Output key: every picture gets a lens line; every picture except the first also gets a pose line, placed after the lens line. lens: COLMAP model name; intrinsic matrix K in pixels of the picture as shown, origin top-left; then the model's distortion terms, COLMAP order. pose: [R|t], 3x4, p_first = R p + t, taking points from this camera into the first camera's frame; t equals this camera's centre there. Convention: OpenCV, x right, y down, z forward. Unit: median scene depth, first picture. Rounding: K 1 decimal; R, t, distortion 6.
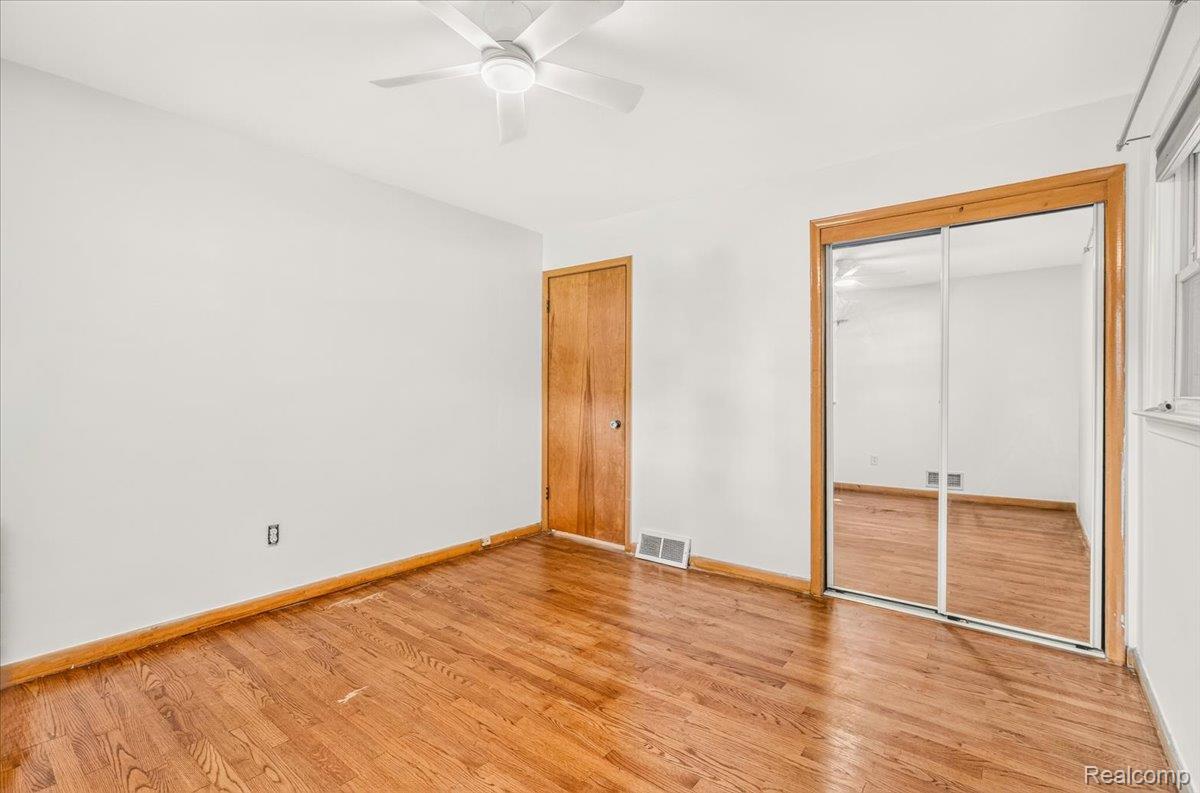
lens RADIAL K [[540.8, 0, 599.8], [0, 540.8, 392.6], [0, 0, 1]] dist [-0.002150, -0.000058]
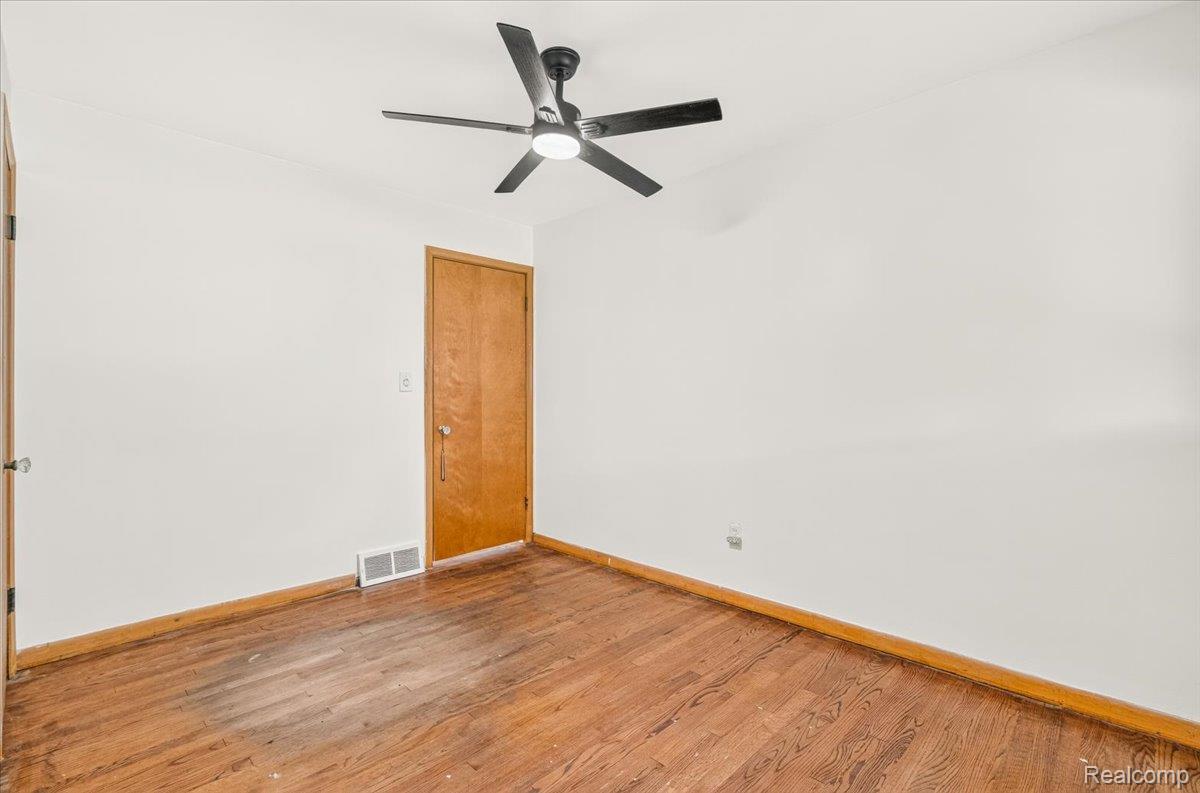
lens RADIAL K [[540.8, 0, 599.8], [0, 540.8, 392.6], [0, 0, 1]] dist [-0.002150, -0.000058]
pose [[0.112434, -0.000858, 0.993659, -0.884519], [0.005909, 0.999983, 0.000195, -0.001395], [-0.993642, 0.005849, 0.112437, 0.633645]]
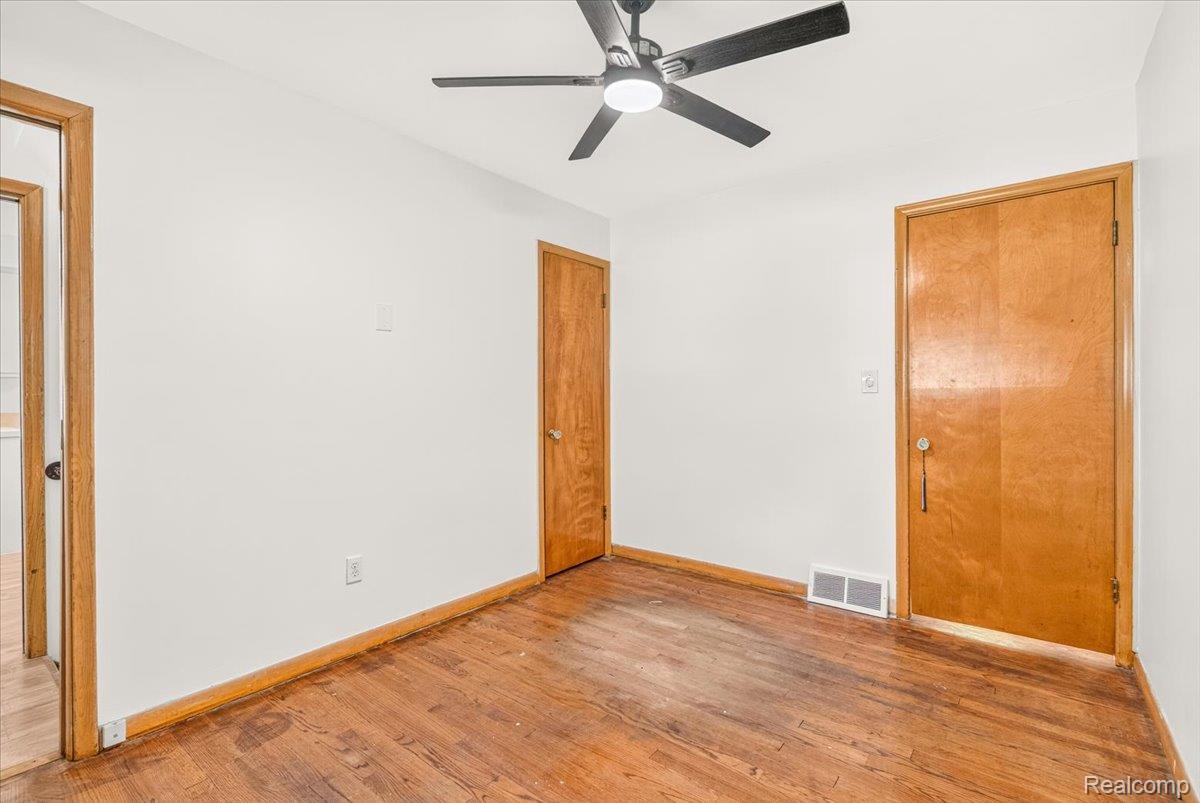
lens RADIAL K [[544.0, 0, 600.7], [0, 544.0, 399.2], [0, 0, 1]] dist [-0.004142, 0.000879]
pose [[0.999966, -0.004775, 0.006737, -0.296040], [0.004758, 0.999985, 0.002543, 0.000109], [-0.006749, -0.002511, 0.999974, 0.229397]]
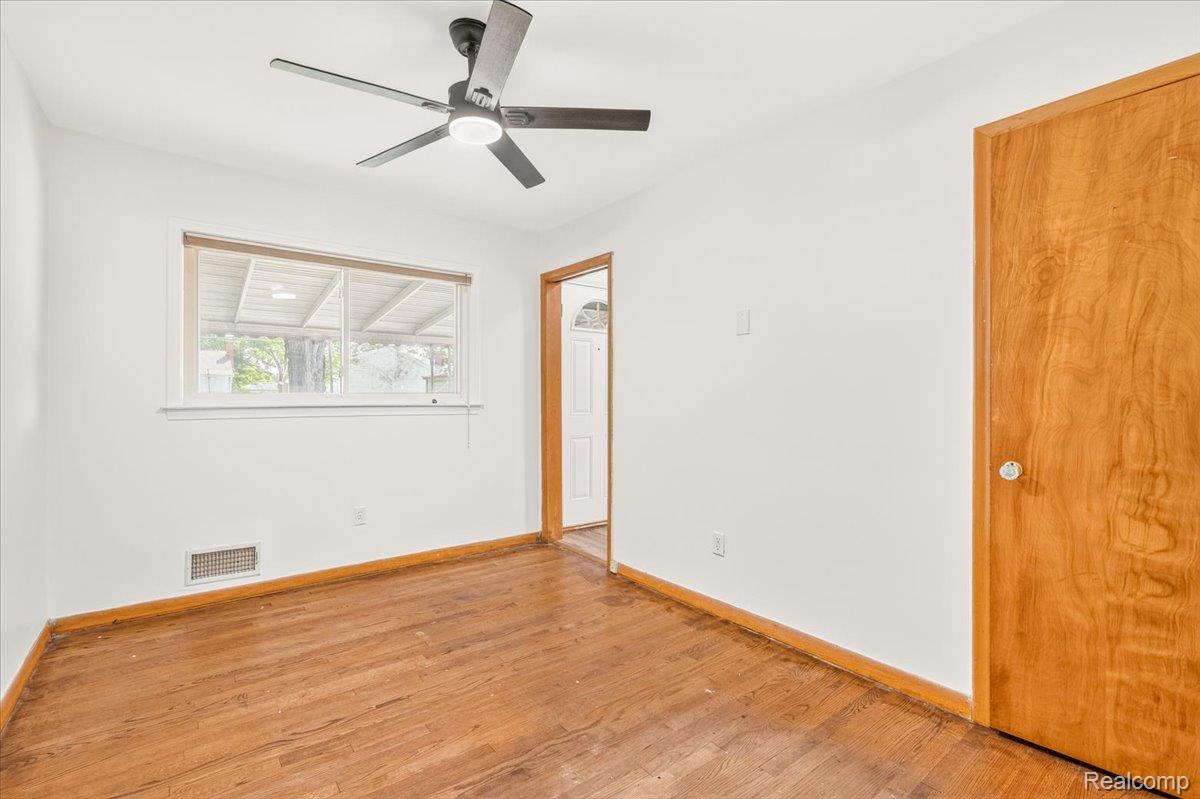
lens RADIAL K [[544.0, 0, 600.7], [0, 544.0, 397.2], [0, 0, 1]] dist [-0.004142, 0.000879]
pose [[-0.234390, 0.003274, -0.972137, 0.285268], [-0.007409, 0.999959, 0.005154, -0.004389], [0.972114, 0.008411, -0.234356, 1.028253]]
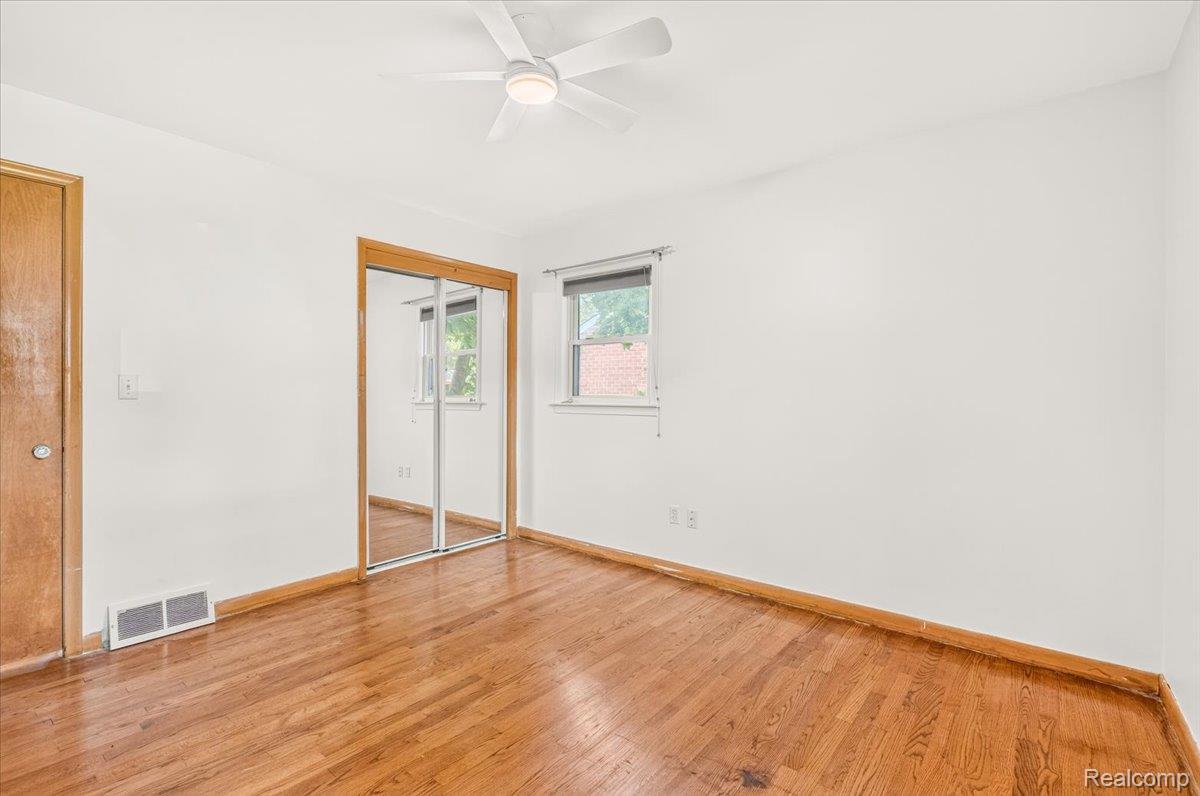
lens RADIAL K [[542.8, 0, 603.4], [0, 542.8, 408.9], [0, 0, 1]] dist [-0.001341, 0.000279]
pose [[0.018521, -0.030288, 0.999370, -0.676275], [0.001833, 0.999540, 0.030259, -0.004837], [-0.999827, 0.001271, 0.018568, 0.475232]]
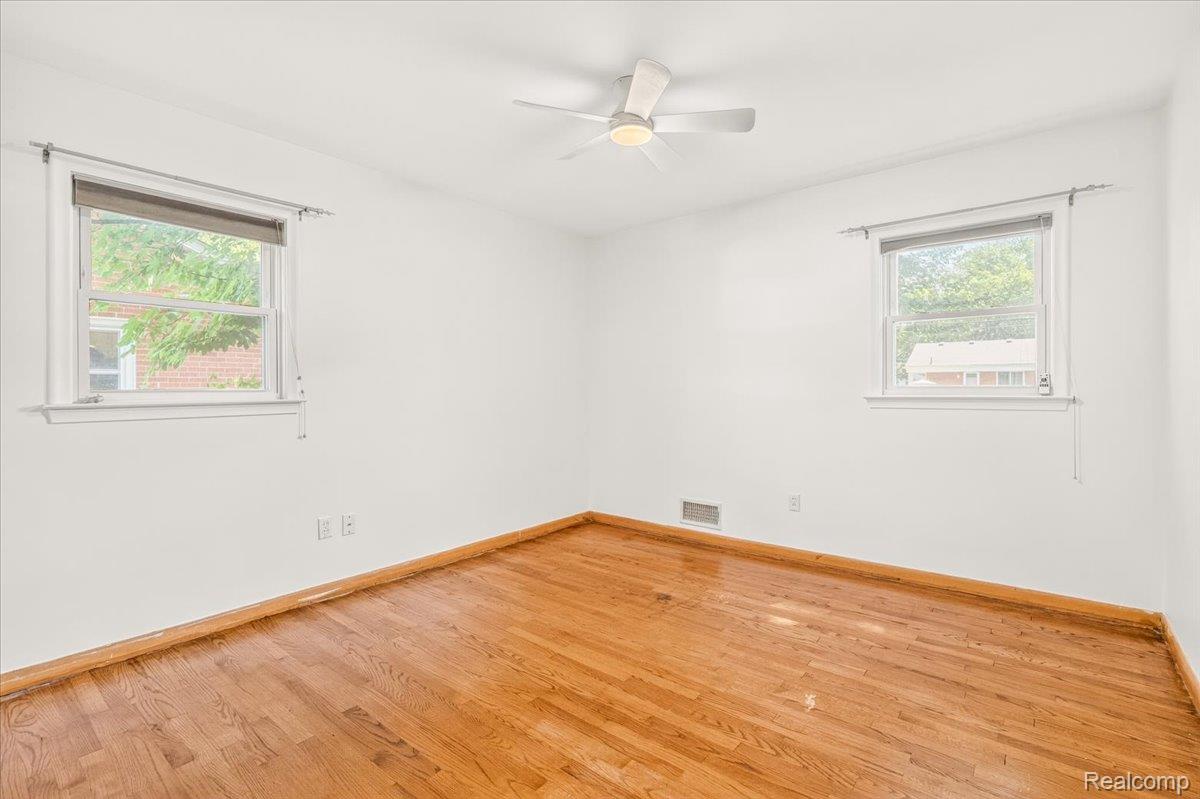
lens RADIAL K [[553.2, 0, 600.0], [0, 553.2, 399.5], [0, 0, 1]] dist [-0.003543, 0.000162]
pose [[-0.999921, 0.001040, 0.012494, -0.064582], [0.001417, 0.999545, 0.030146, -0.005435], [-0.012457, 0.030161, -0.999467, 1.290001]]
